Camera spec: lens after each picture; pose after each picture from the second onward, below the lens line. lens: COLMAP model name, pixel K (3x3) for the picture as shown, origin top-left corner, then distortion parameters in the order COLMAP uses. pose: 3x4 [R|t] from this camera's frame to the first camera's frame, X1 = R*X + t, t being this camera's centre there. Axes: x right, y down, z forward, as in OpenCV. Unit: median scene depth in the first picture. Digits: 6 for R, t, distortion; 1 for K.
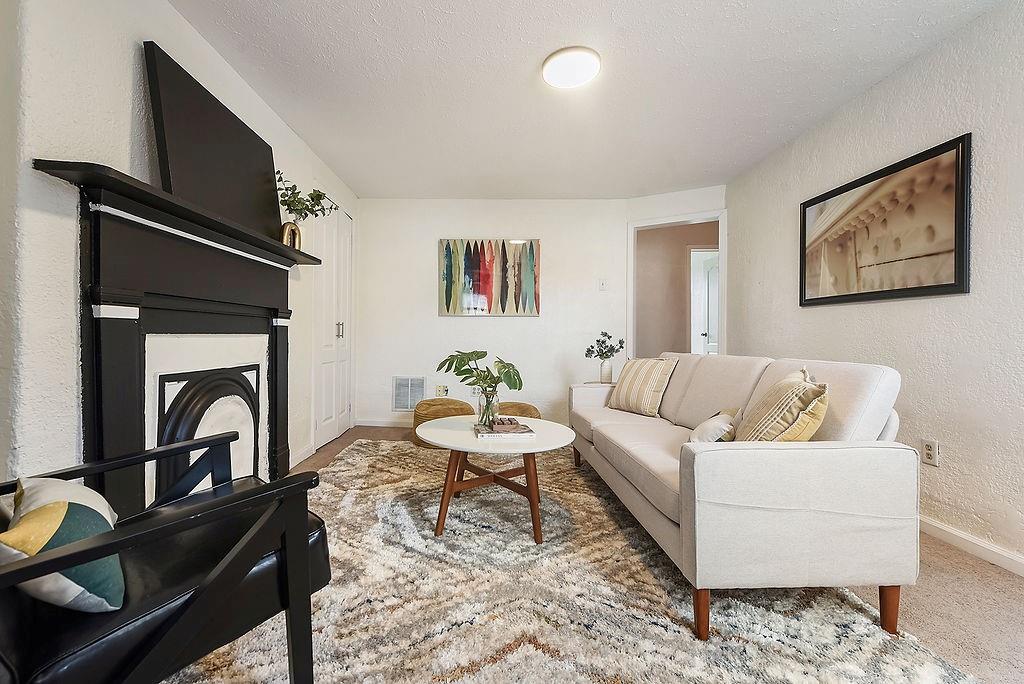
lens RADIAL K [[417.9, 0, 512.3], [0, 417.9, 333.4], [0, 0, 1]] dist [0.005474, -0.000926]
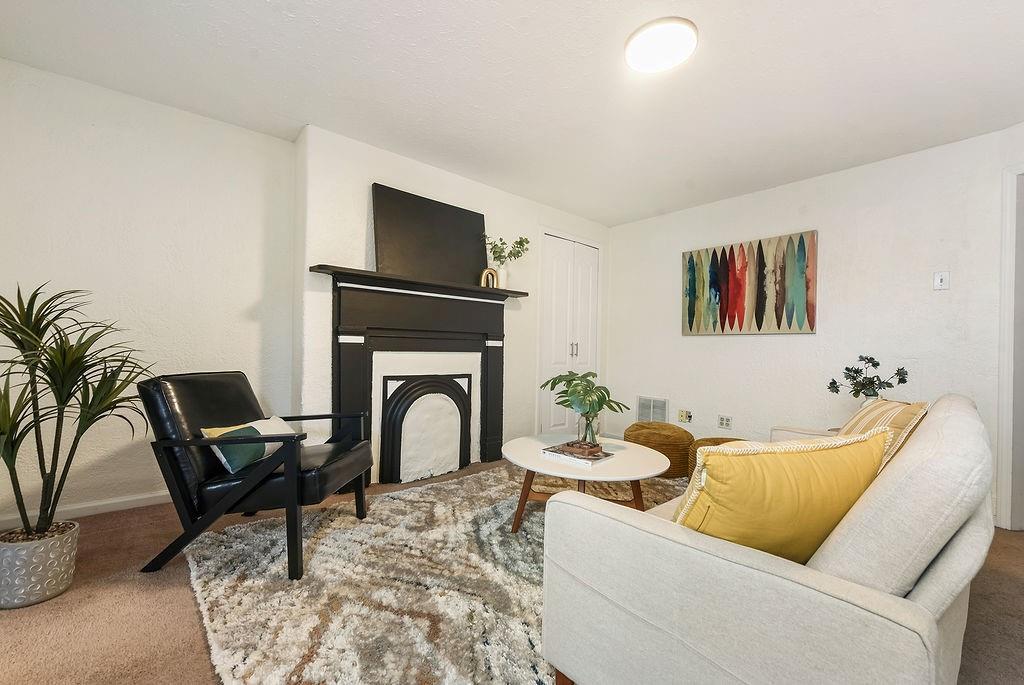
lens RADIAL K [[417.9, 0, 512.3], [0, 417.9, 350.4], [0, 0, 1]] dist [0.005474, -0.000926]
pose [[0.653068, 0.011320, -0.757214, 0.475454], [-0.013868, 0.999899, 0.002987, -0.009448], [0.757172, 0.008550, 0.653160, 0.179768]]
